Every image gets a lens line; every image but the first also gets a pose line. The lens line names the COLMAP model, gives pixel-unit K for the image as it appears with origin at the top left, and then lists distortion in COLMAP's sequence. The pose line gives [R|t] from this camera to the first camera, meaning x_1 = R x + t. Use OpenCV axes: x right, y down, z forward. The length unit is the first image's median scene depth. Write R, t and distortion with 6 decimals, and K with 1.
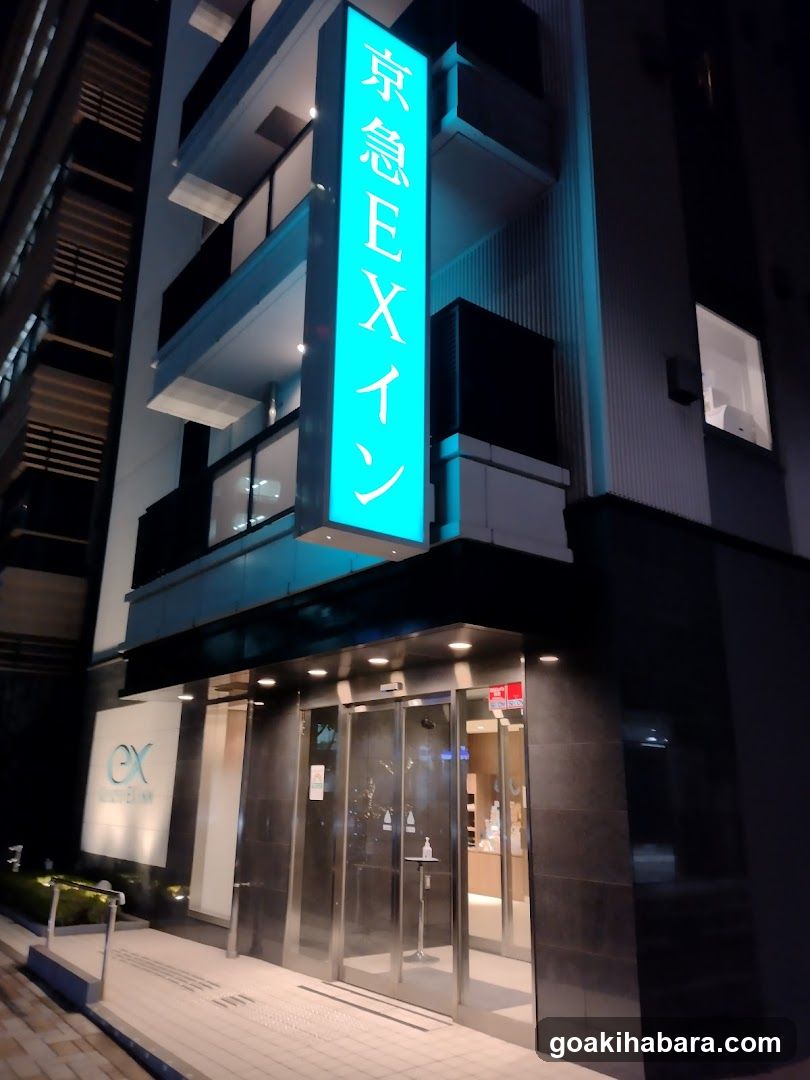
lens RADIAL K [[829.1, 0, 403.3], [0, 829.1, 539.7], [0, 0, 1]] dist [0.085357, -0.168465]
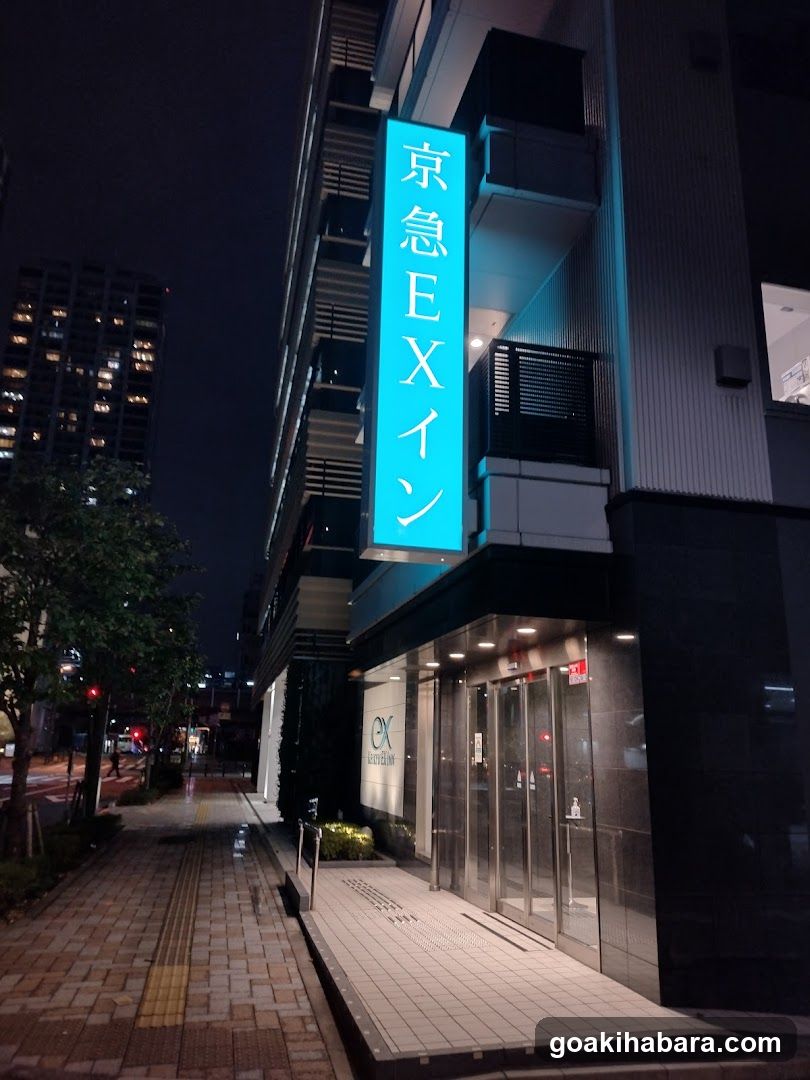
lens RADIAL K [[810.4, 0, 401.5], [0, 810.4, 533.7], [0, 0, 1]] dist [0.053562, -0.046754]
pose [[0.912362, -0.096639, -0.397814, 0.365192], [0.102682, 0.994695, -0.006141, -0.019438], [0.396297, -0.035246, 0.917446, -0.118822]]
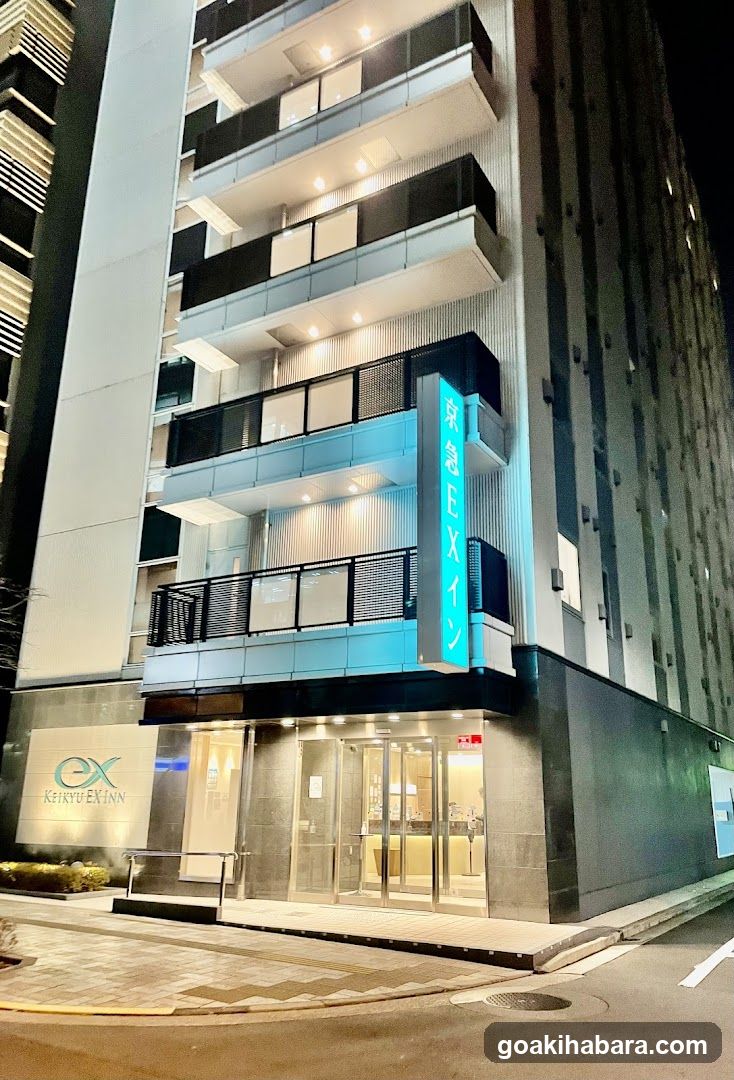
lens RADIAL K [[865.1, 0, 369.2], [0, 865.1, 512.4], [0, 0, 1]] dist [0.004705, -0.000701]
pose [[0.923246, 0.123834, 0.363705, -0.870747], [-0.112788, 0.992281, -0.051545, -0.203955], [-0.367281, 0.006567, 0.930087, -0.755871]]
